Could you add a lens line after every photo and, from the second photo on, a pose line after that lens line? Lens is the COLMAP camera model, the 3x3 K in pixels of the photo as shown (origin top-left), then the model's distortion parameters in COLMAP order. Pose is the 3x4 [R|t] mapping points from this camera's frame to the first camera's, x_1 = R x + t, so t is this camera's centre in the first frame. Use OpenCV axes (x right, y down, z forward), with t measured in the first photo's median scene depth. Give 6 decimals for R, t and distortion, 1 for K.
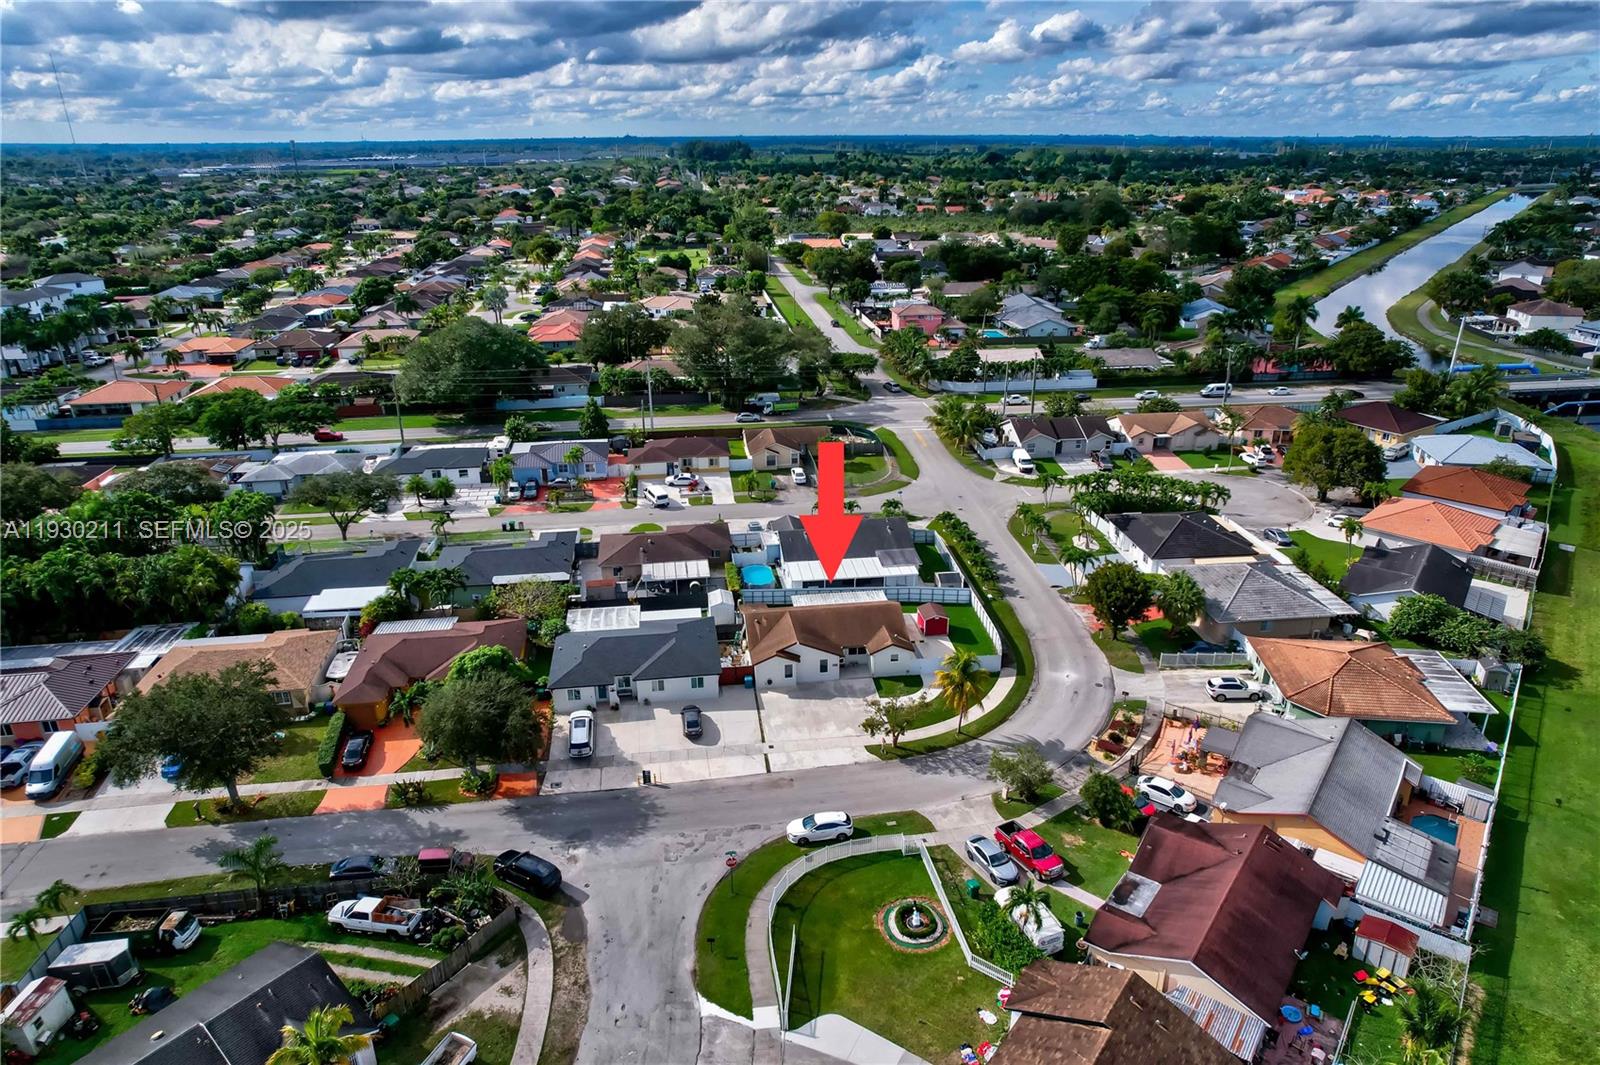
lens RADIAL K [[1035.6, 0, 802.0], [0, 1035.6, 531.2], [0, 0, 1]] dist [-0.075120, 0.079136]
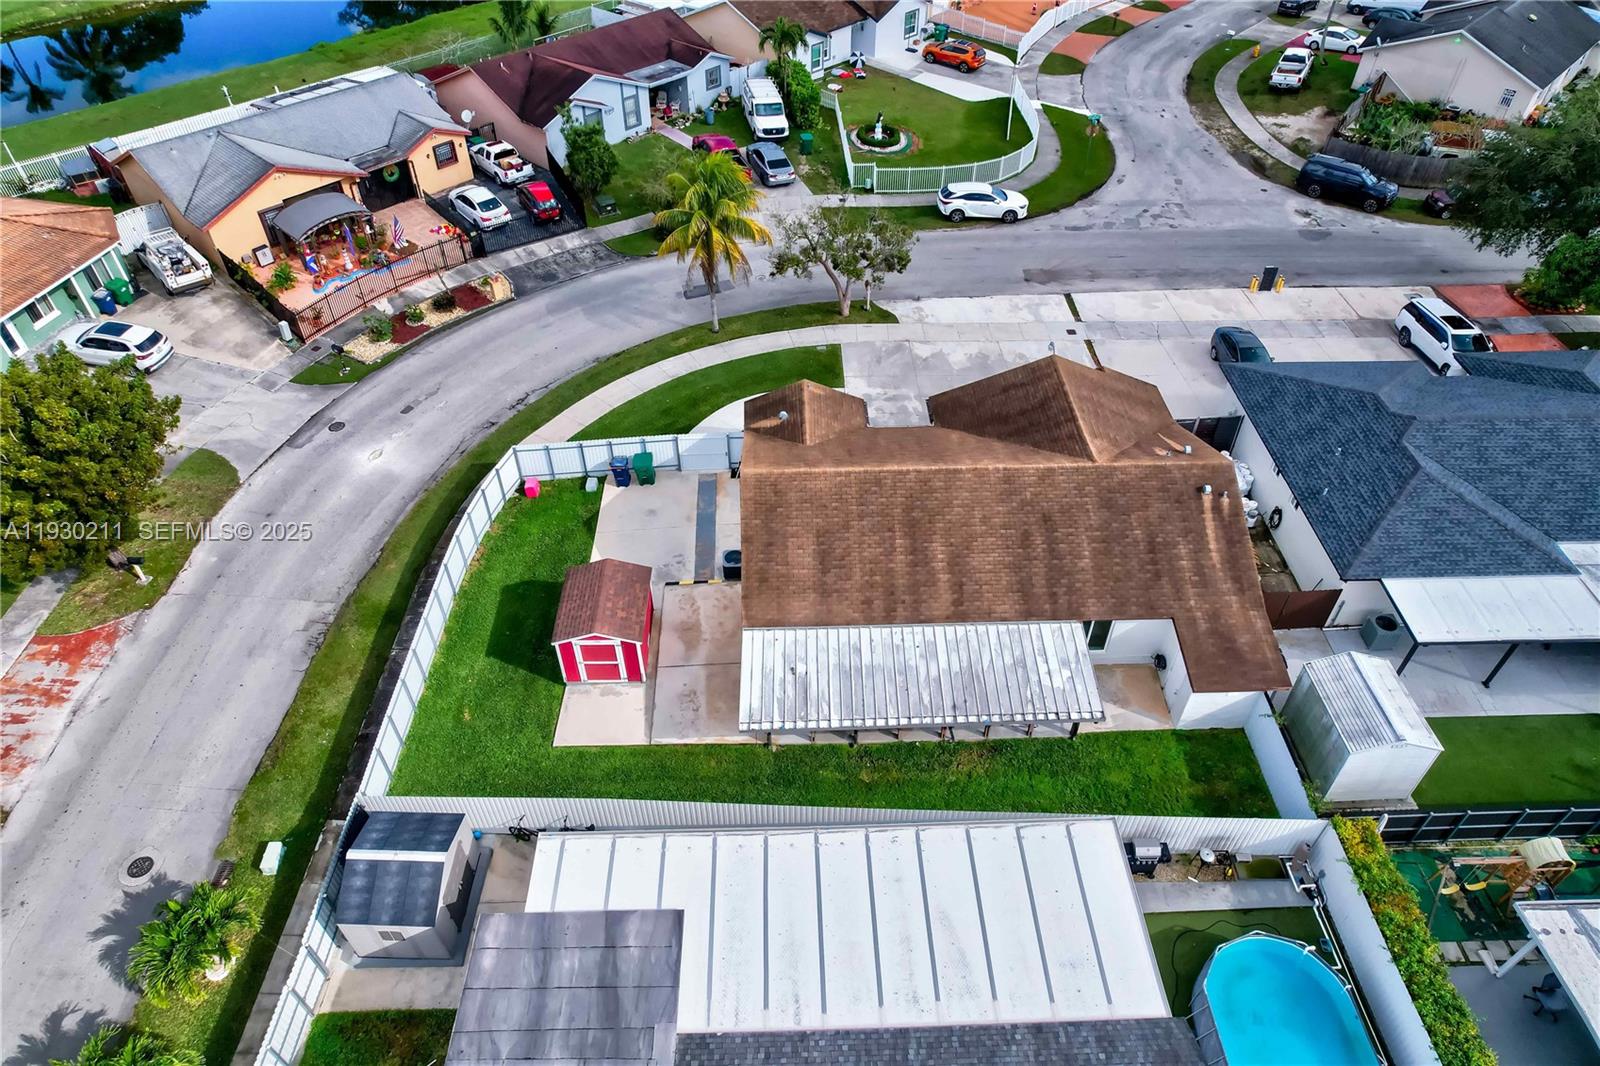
lens RADIAL K [[1035.6, 0, 802.0], [0, 1035.6, 531.7], [0, 0, 1]] dist [-0.075120, 0.079136]
pose [[-0.993874, -0.075133, 0.081055, 0.054650], [0.040848, 0.431748, 0.901069, -0.220966], [-0.102695, 0.898860, -0.426034, 1.237507]]
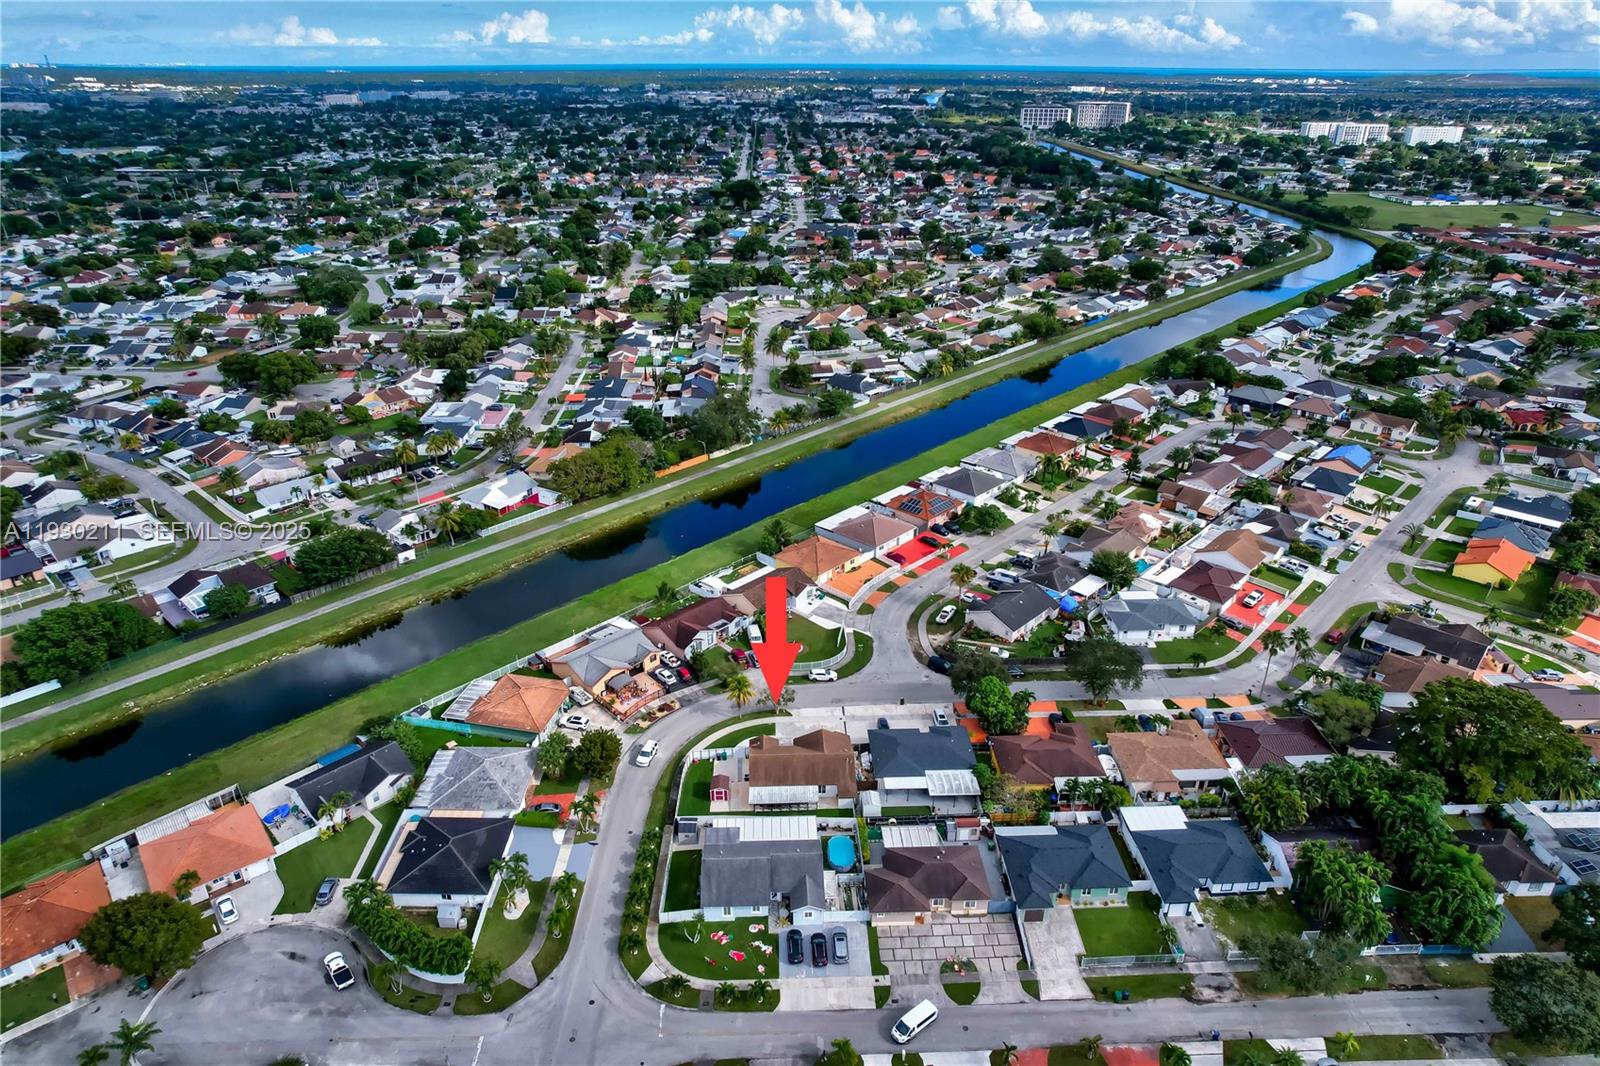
lens RADIAL K [[1033.3, 0, 807.4], [0, 1033.3, 534.8], [0, 0, 1]] dist [-0.070679, 0.068056]
pose [[-0.995262, -0.049878, 0.083455, -0.102669], [0.027011, 0.682734, 0.730168, -1.320297], [-0.093397, 0.728963, -0.678152, 1.901409]]
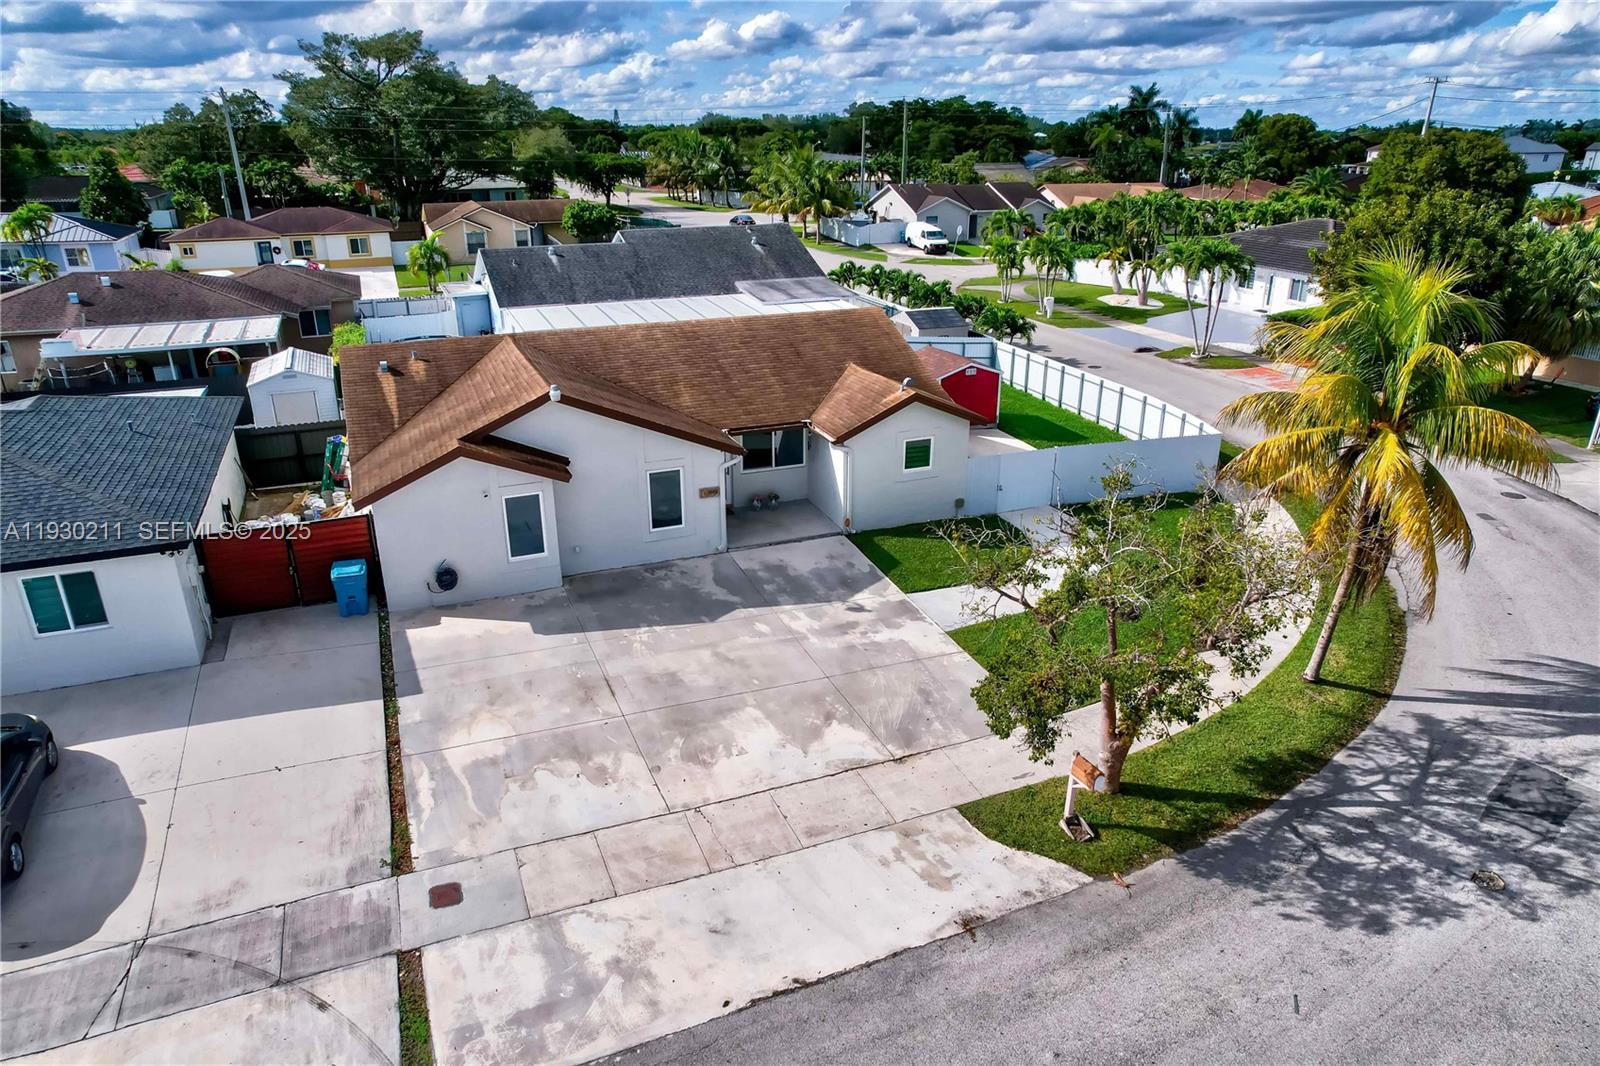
lens RADIAL K [[1027.0, 0, 797.0], [0, 1027.0, 533.9], [0, 0, 1]] dist [-0.024692, 0.003537]
pose [[0.968852, -0.088771, 0.231181, -0.006993], [0.088004, 0.996027, 0.013649, 0.140657], [-0.231474, 0.007121, 0.972815, 0.759715]]
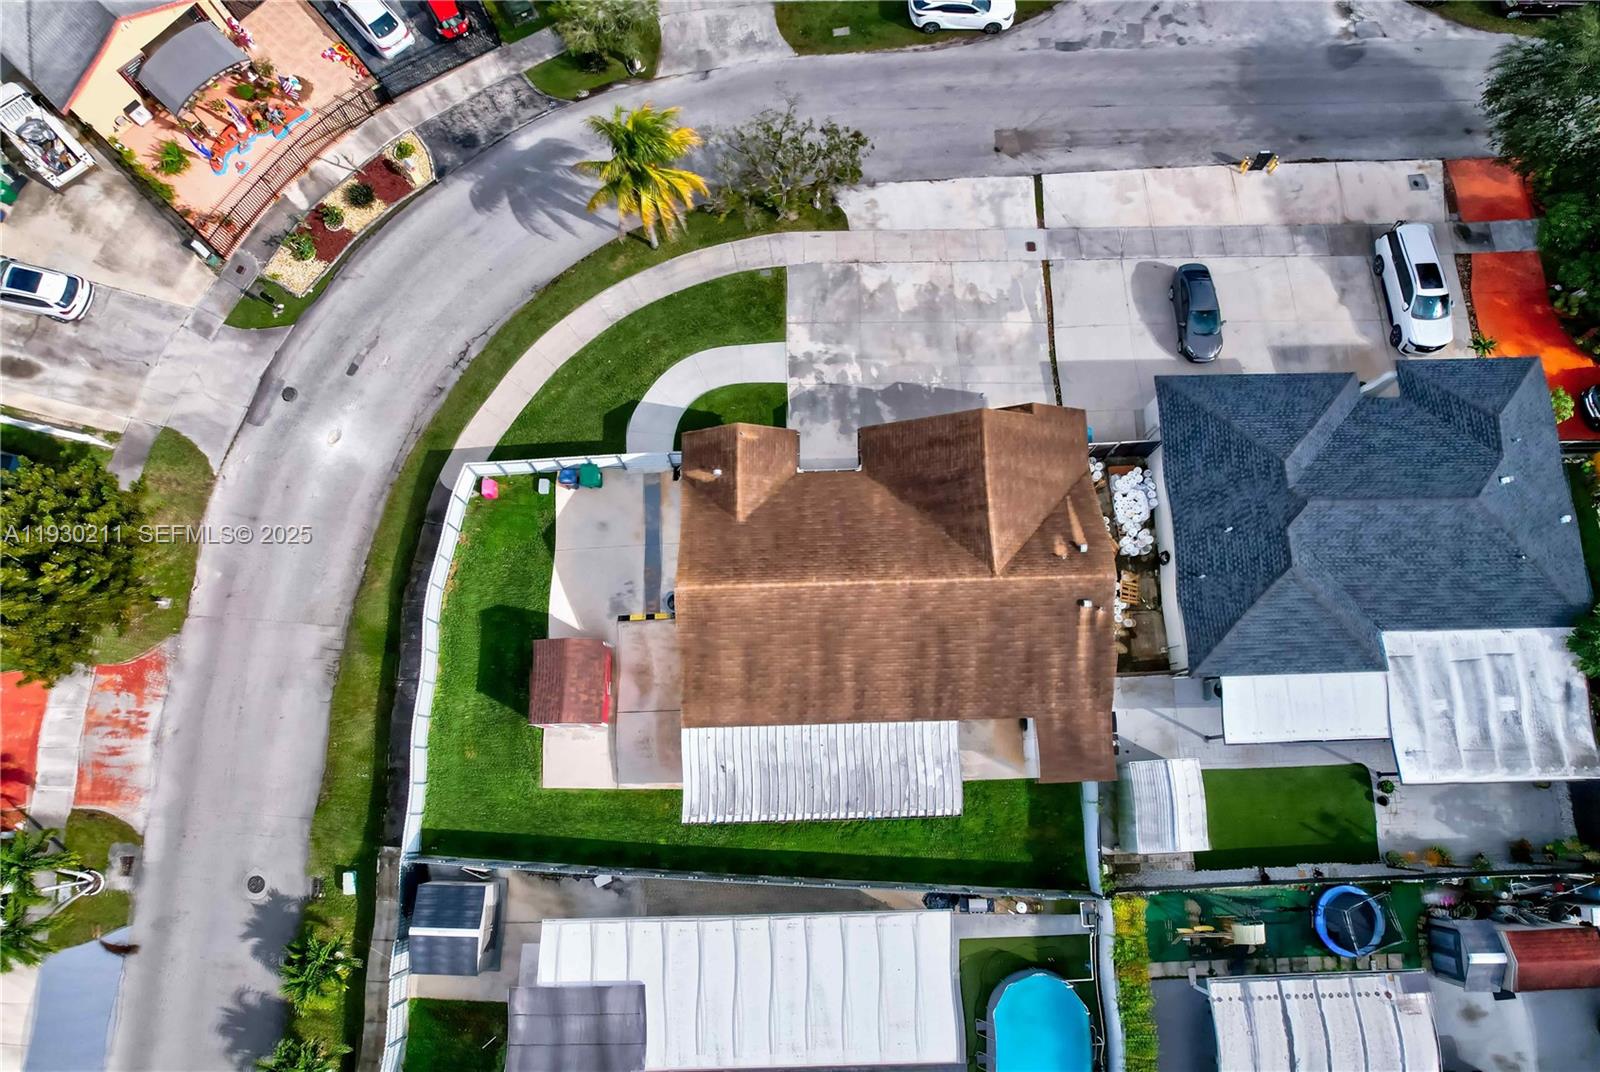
lens RADIAL K [[1059.3, 0, 801.8], [0, 1059.3, 537.6], [0, 0, 1]] dist [-0.074206, 0.084151]
pose [[-0.993178, -0.113646, 0.026120, 0.049106], [0.041020, -0.130825, 0.990556, -0.308111], [-0.109155, 0.984870, 0.134595, 1.002104]]
